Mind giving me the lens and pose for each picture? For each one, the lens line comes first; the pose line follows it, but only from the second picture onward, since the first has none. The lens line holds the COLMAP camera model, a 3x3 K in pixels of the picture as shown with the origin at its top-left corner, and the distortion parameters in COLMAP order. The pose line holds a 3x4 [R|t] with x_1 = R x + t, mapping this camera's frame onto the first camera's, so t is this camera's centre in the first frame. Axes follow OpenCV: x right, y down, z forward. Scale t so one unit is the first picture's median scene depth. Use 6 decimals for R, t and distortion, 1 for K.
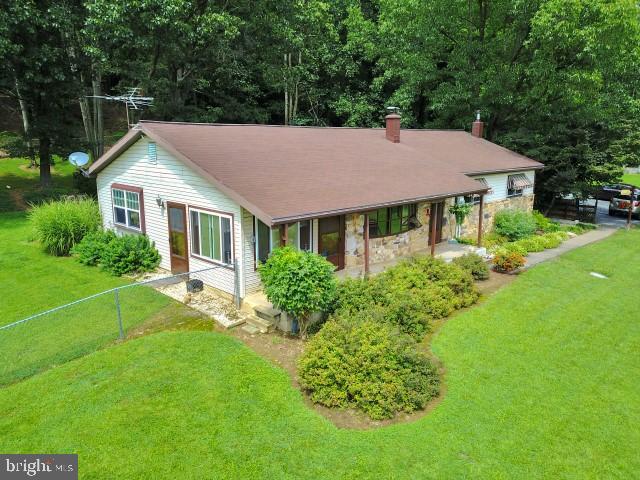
lens RADIAL K [[501.7, 0, 320.0], [0, 501.7, 240.0], [0, 0, 1]] dist [0.043945, -0.001749]
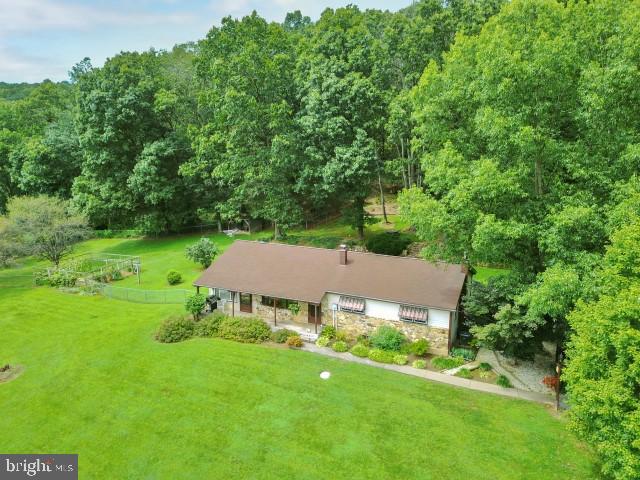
lens RADIAL K [[490.6, 0, 321.0], [0, 490.6, 242.4], [0, 0, 1]] dist [0.019474, -0.002622]
pose [[0.333077, 0.196260, -0.922248, 1.834065], [-0.187193, 0.972393, 0.139324, -0.536863], [0.924131, 0.126233, 0.360621, 0.336238]]
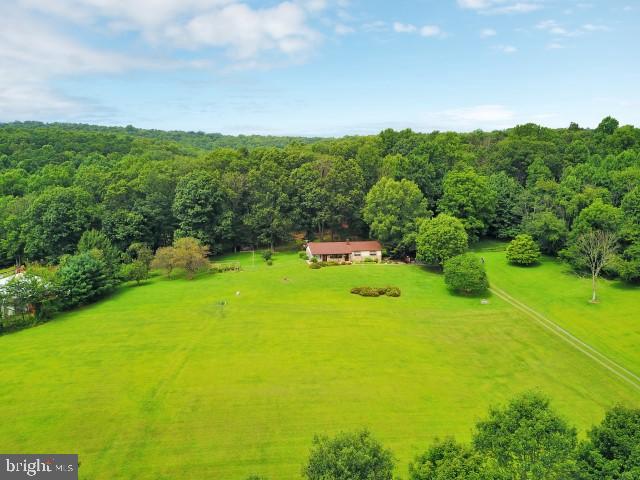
lens RADIAL K [[490.6, 0, 321.0], [0, 490.6, 242.4], [0, 0, 1]] dist [0.019474, -0.002622]
pose [[0.823169, 0.054260, -0.565199, 3.605044], [-0.105902, 0.992628, -0.058945, 0.182796], [0.557834, 0.108377, 0.822846, -4.560405]]
